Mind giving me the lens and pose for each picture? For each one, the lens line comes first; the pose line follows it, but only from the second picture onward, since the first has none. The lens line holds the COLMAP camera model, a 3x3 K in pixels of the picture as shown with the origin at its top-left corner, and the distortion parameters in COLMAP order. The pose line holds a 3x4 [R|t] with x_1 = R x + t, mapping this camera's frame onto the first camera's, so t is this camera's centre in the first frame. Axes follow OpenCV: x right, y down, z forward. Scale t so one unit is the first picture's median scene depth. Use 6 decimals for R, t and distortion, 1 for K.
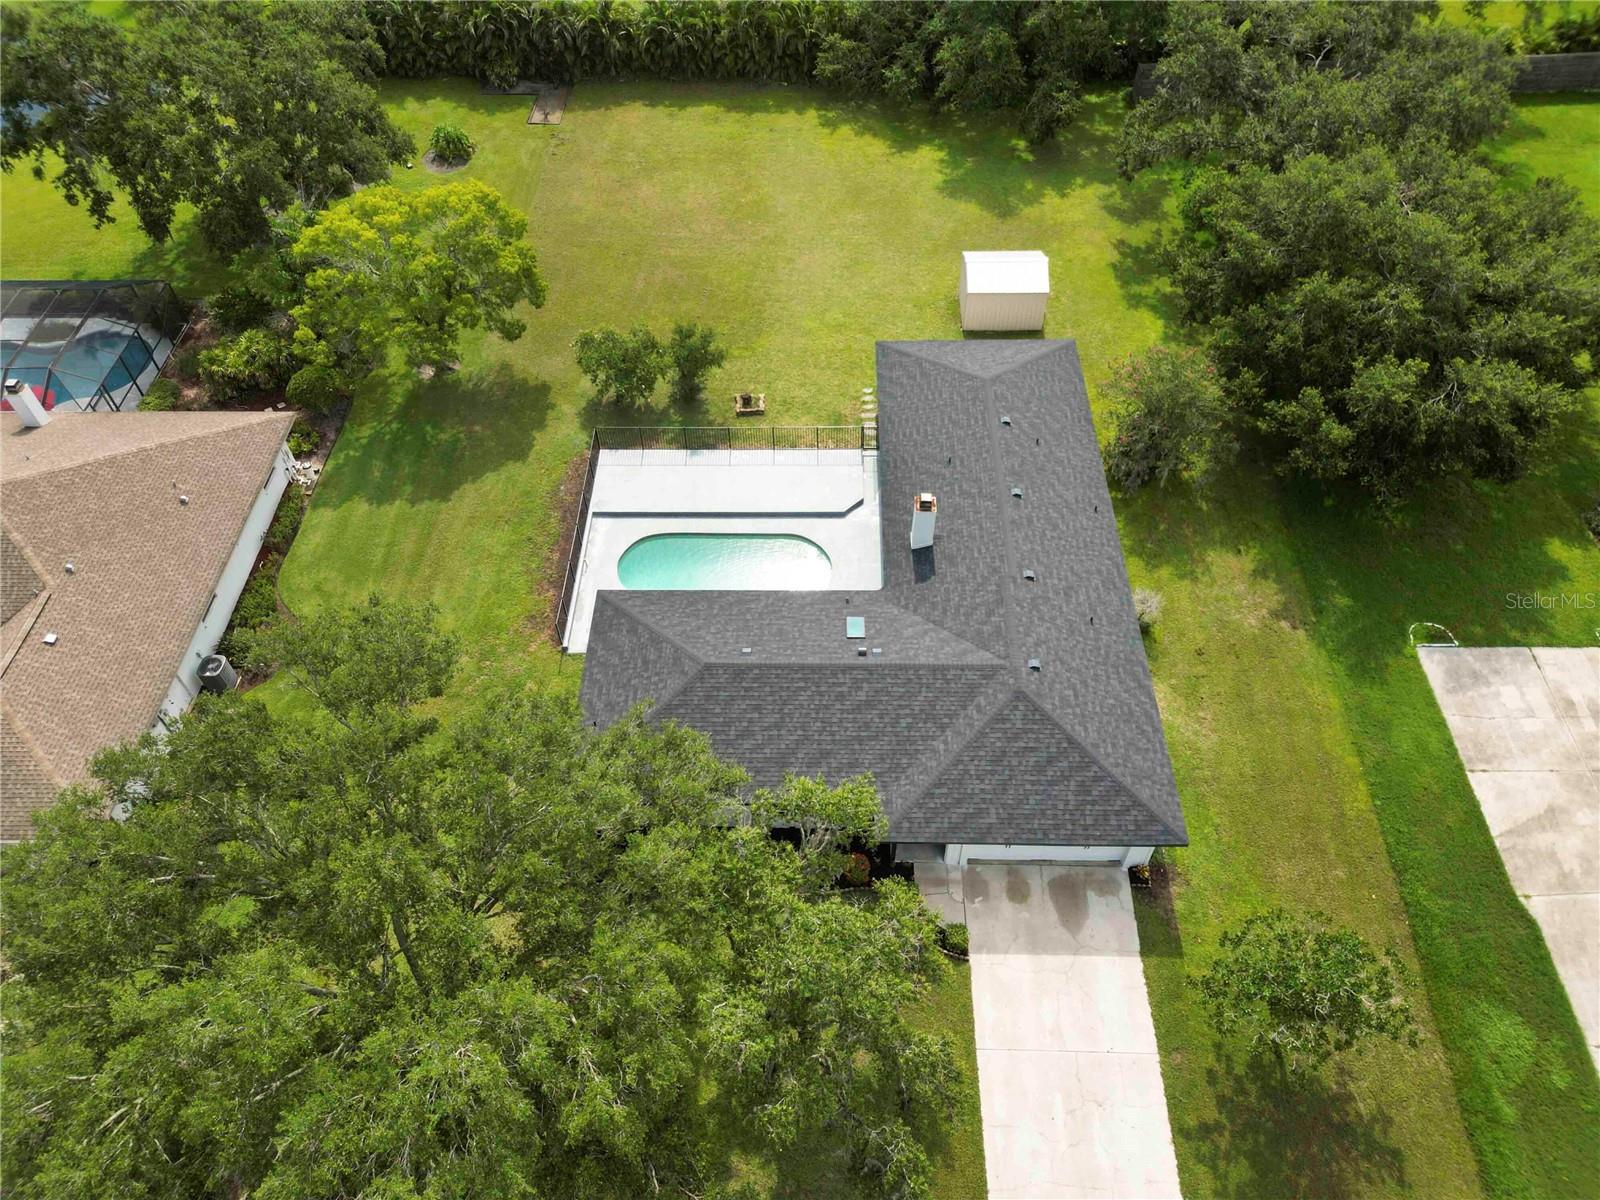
lens RADIAL K [[1117.2, 0, 796.4], [0, 1117.2, 599.1], [0, 0, 1]] dist [0.064961, -0.062234]
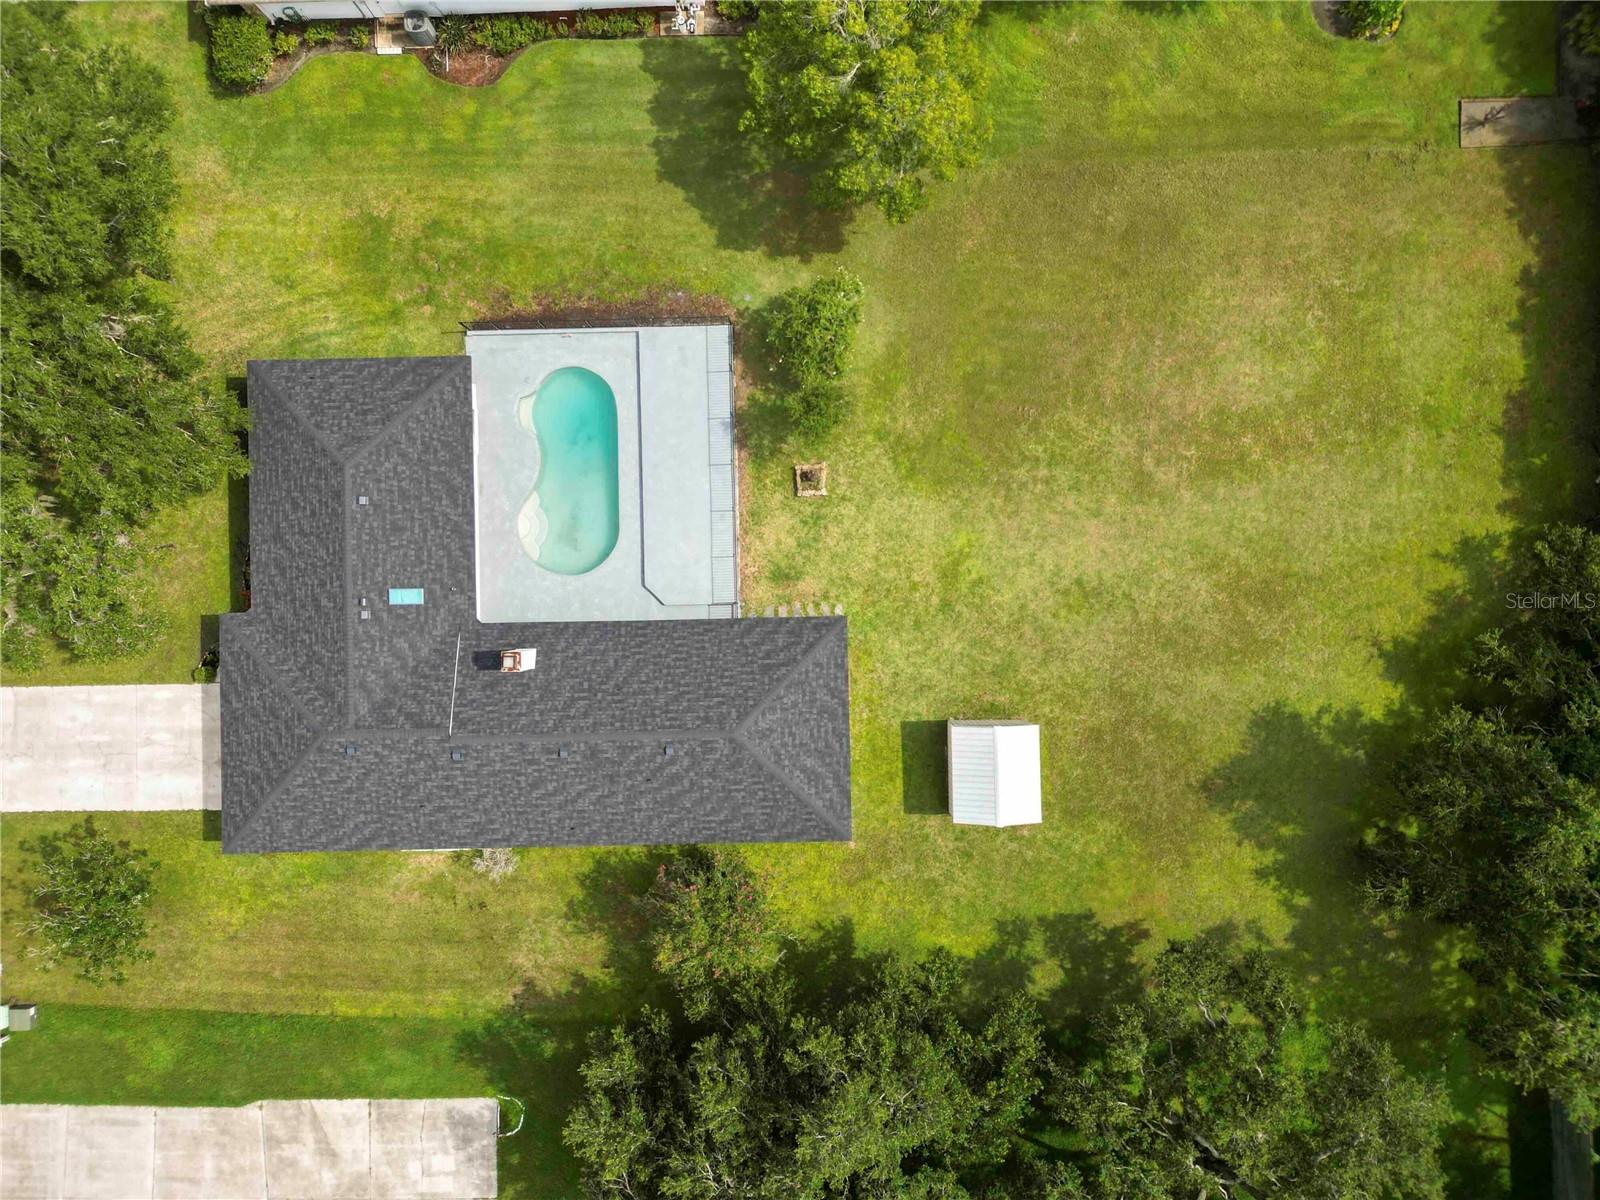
lens RADIAL K [[1117.2, 0, 796.4], [0, 1117.2, 599.1], [0, 0, 1]] dist [0.064961, -0.062234]
pose [[0.041073, 0.999059, 0.013923, 0.049355], [-0.752114, 0.021742, 0.658674, -0.887167], [0.657752, -0.037526, 0.752299, 0.358018]]
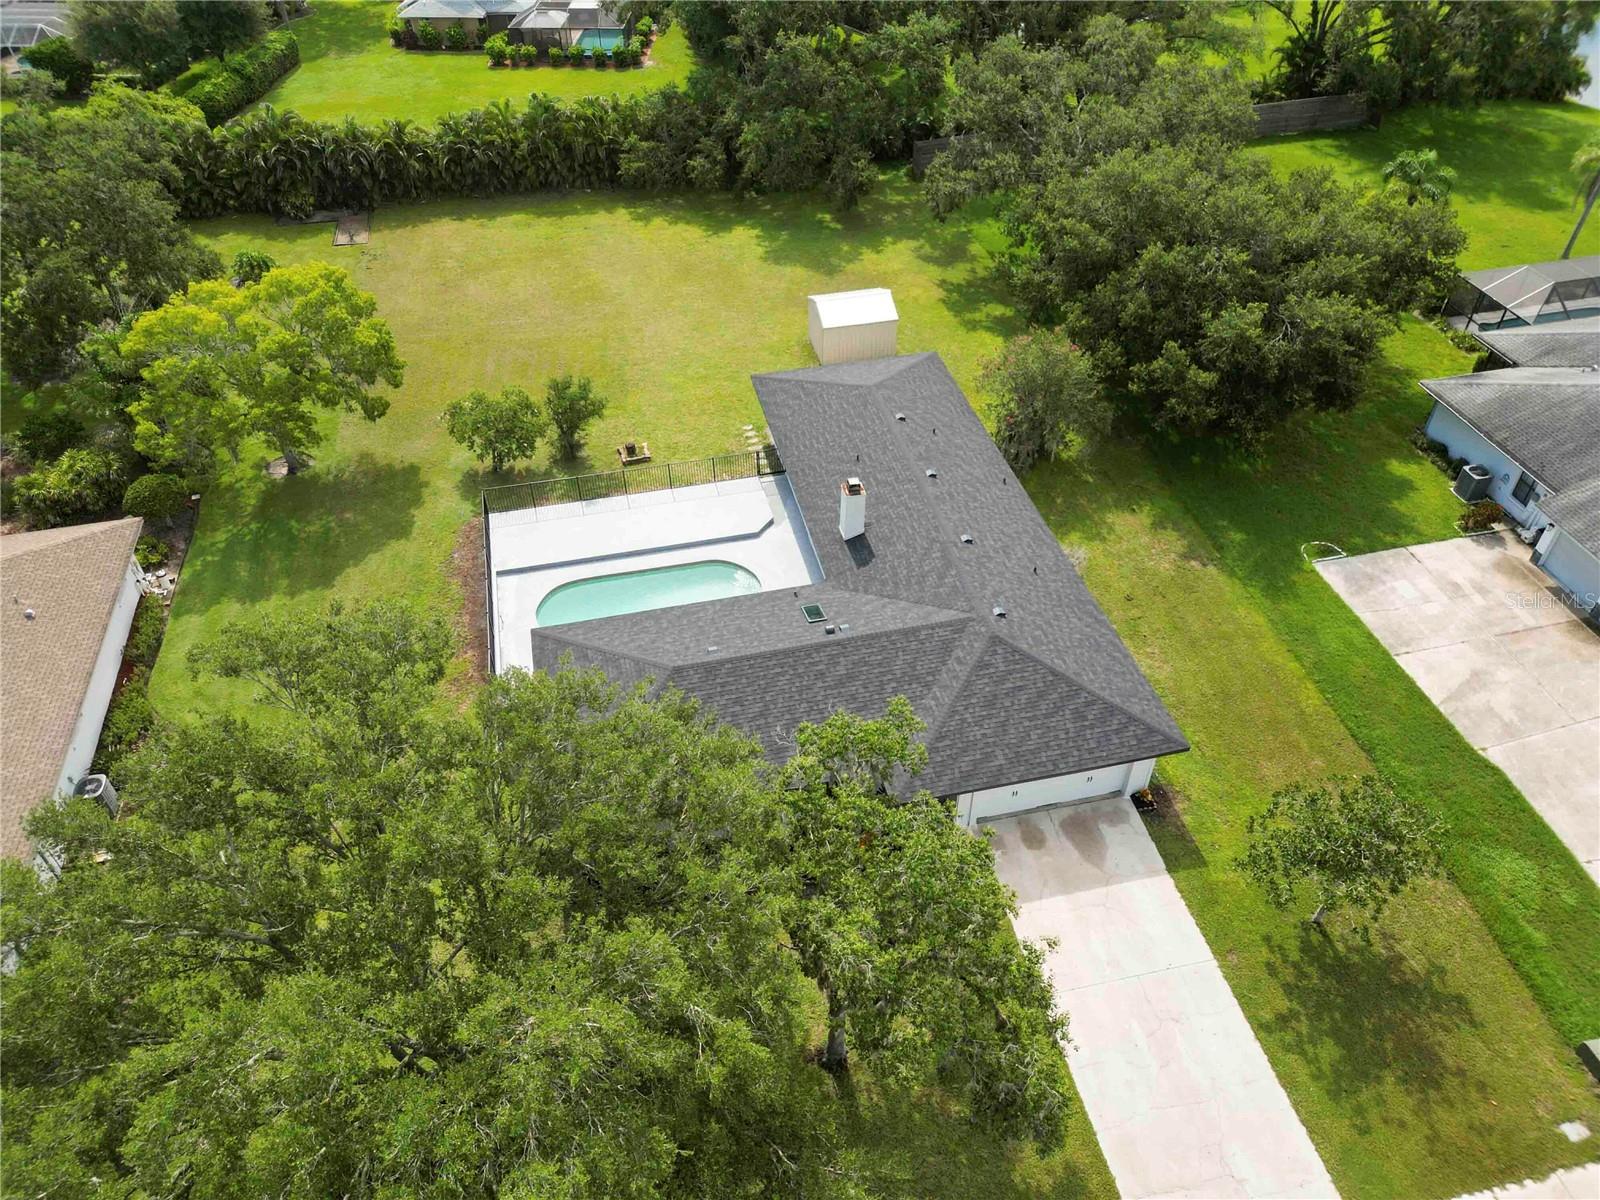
lens RADIAL K [[1117.2, 0, 796.4], [0, 1117.2, 599.1], [0, 0, 1]] dist [0.064961, -0.062234]
pose [[0.970273, -0.155110, 0.185771, -0.123577], [0.180191, 0.975439, -0.126688, 0.117726], [-0.161557, 0.156397, 0.974392, 0.043200]]
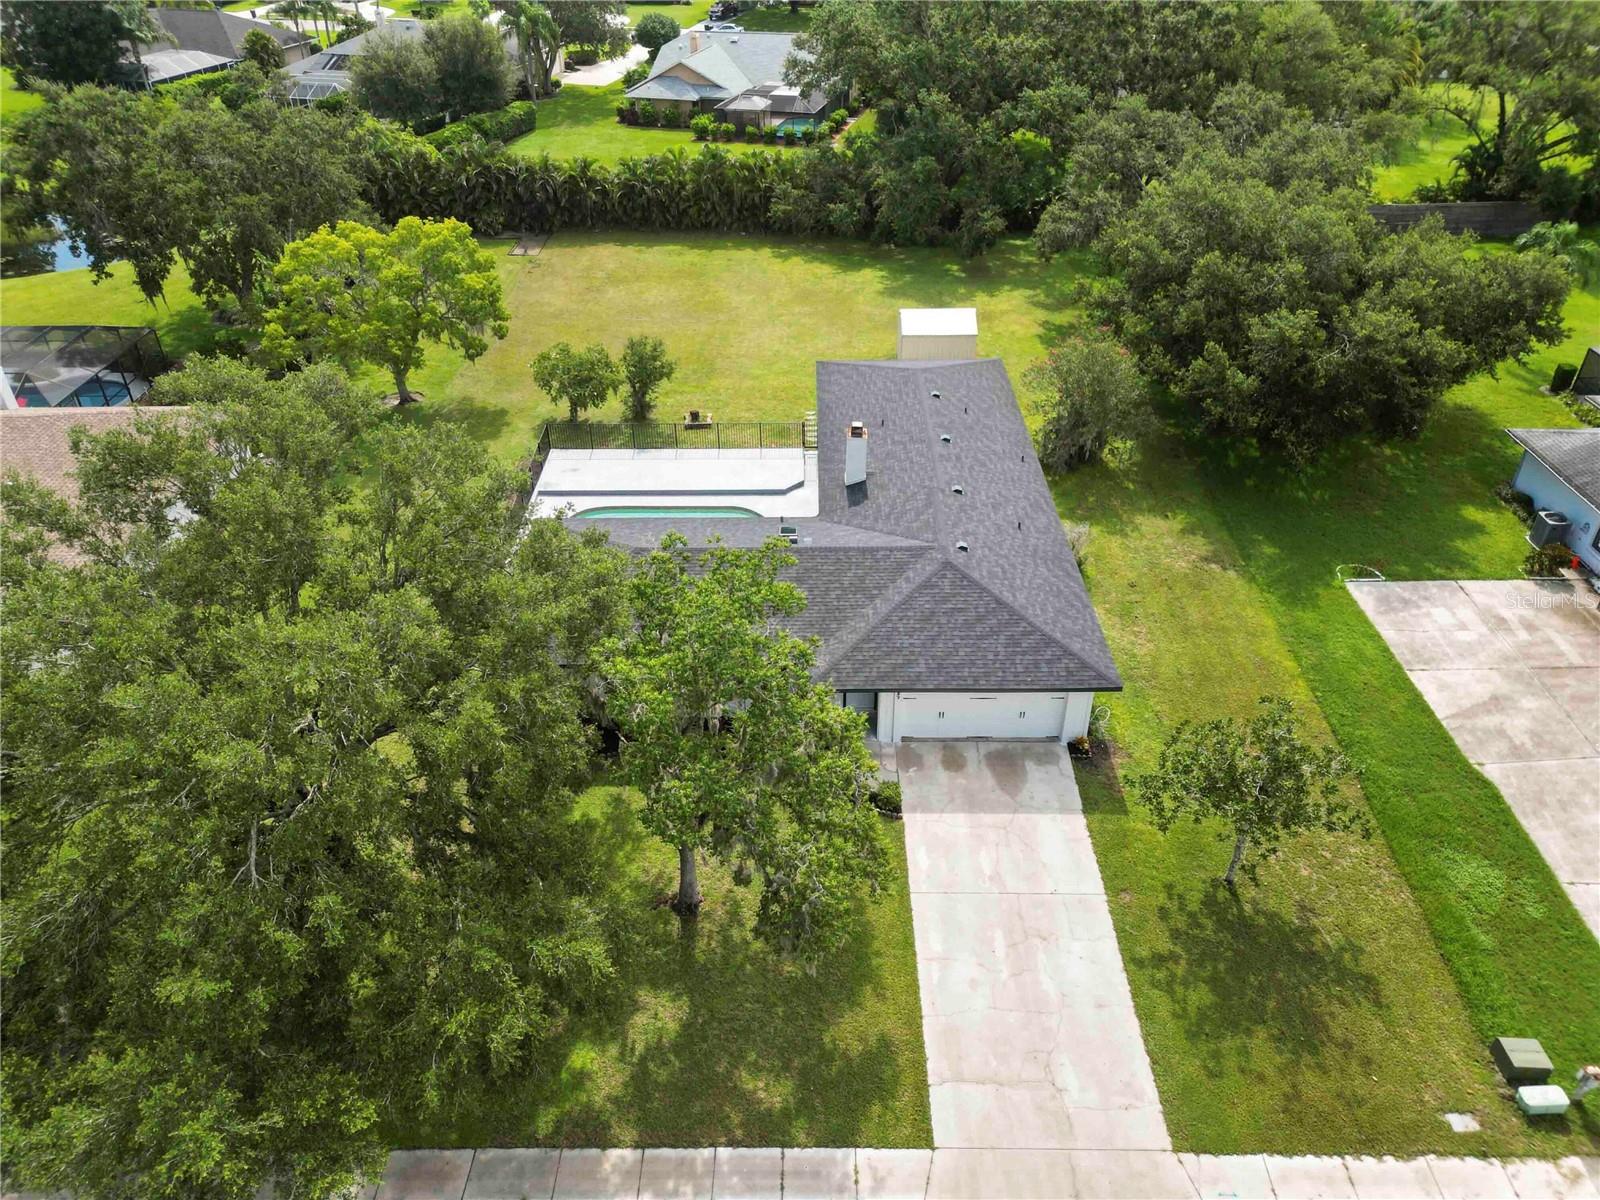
lens RADIAL K [[1117.2, 0, 796.4], [0, 1117.2, 599.1], [0, 0, 1]] dist [0.064961, -0.062234]
pose [[0.999842, -0.000052, 0.017770, 0.037503], [0.004756, 0.964285, -0.264822, 0.309353], [-0.017121, 0.264865, 0.964133, 0.036451]]
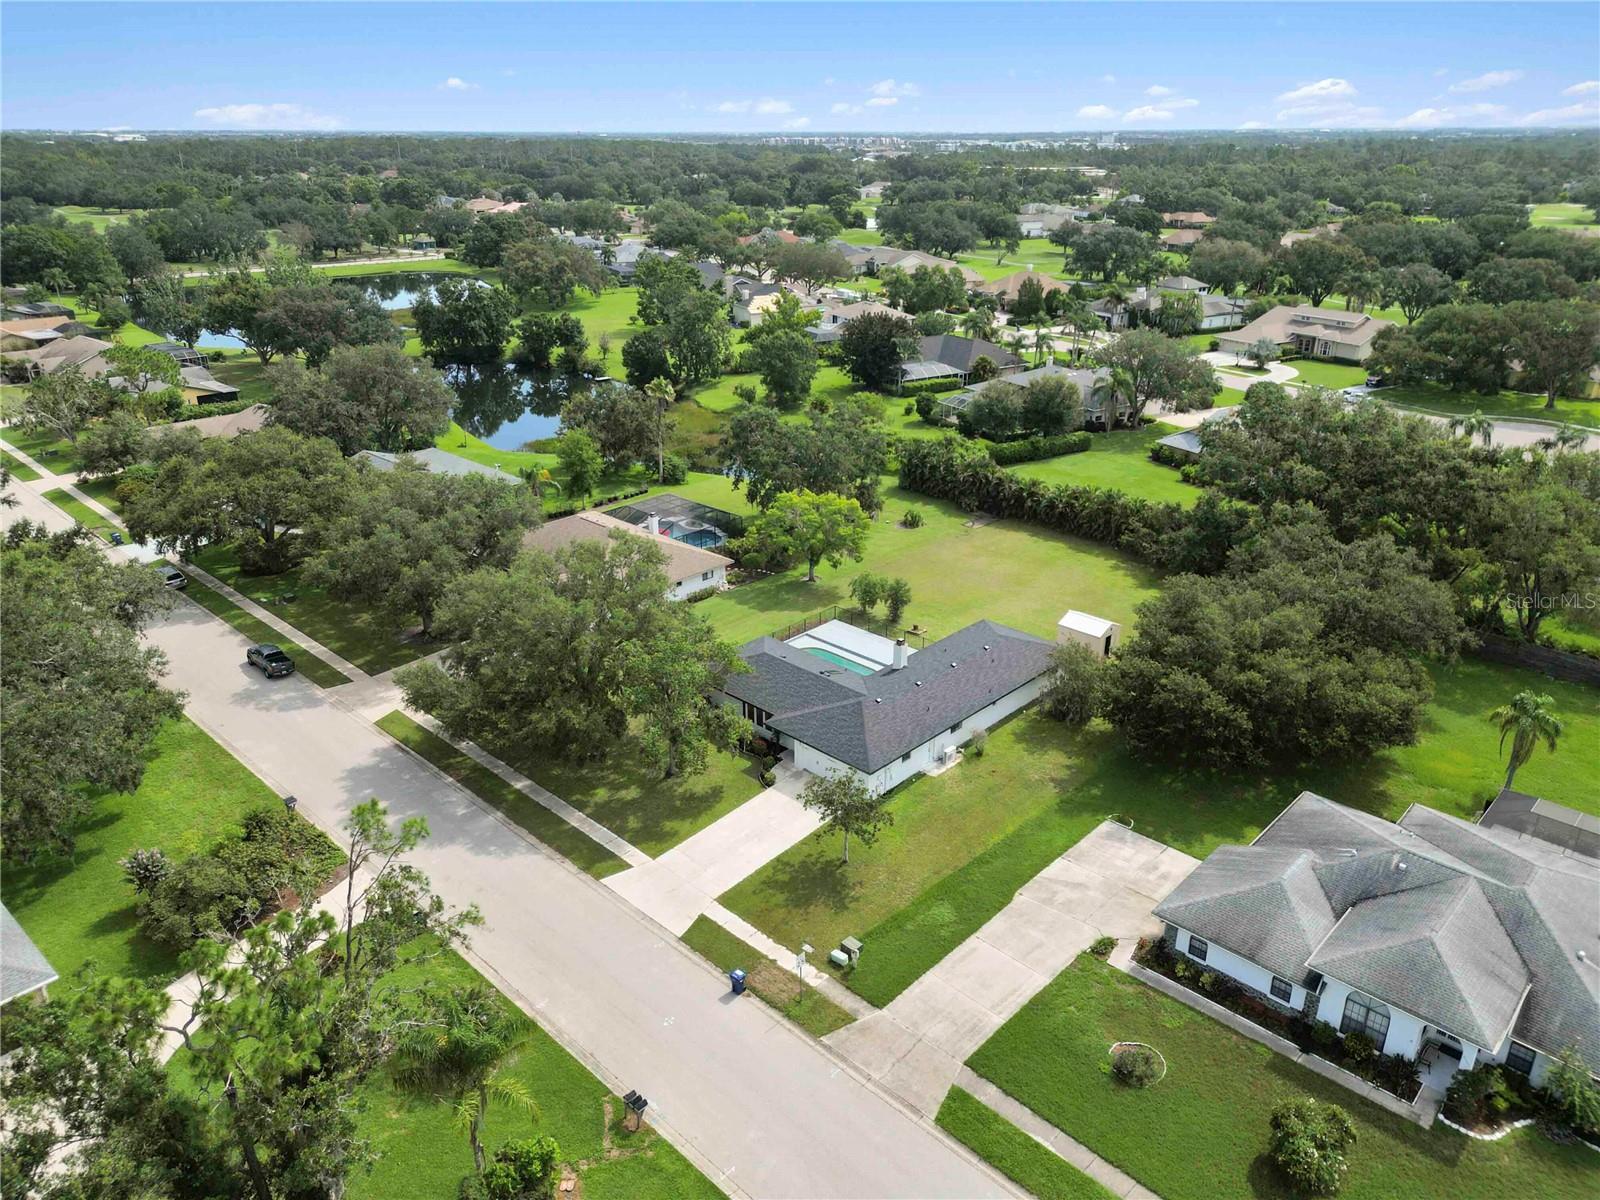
lens RADIAL K [[1117.2, 0, 796.4], [0, 1117.2, 599.1], [0, 0, 1]] dist [0.064961, -0.062234]
pose [[0.735686, 0.280546, -0.616491, 1.093516], [-0.529694, 0.805558, -0.265522, 0.443513], [0.422127, 0.521892, 0.741241, -0.563742]]
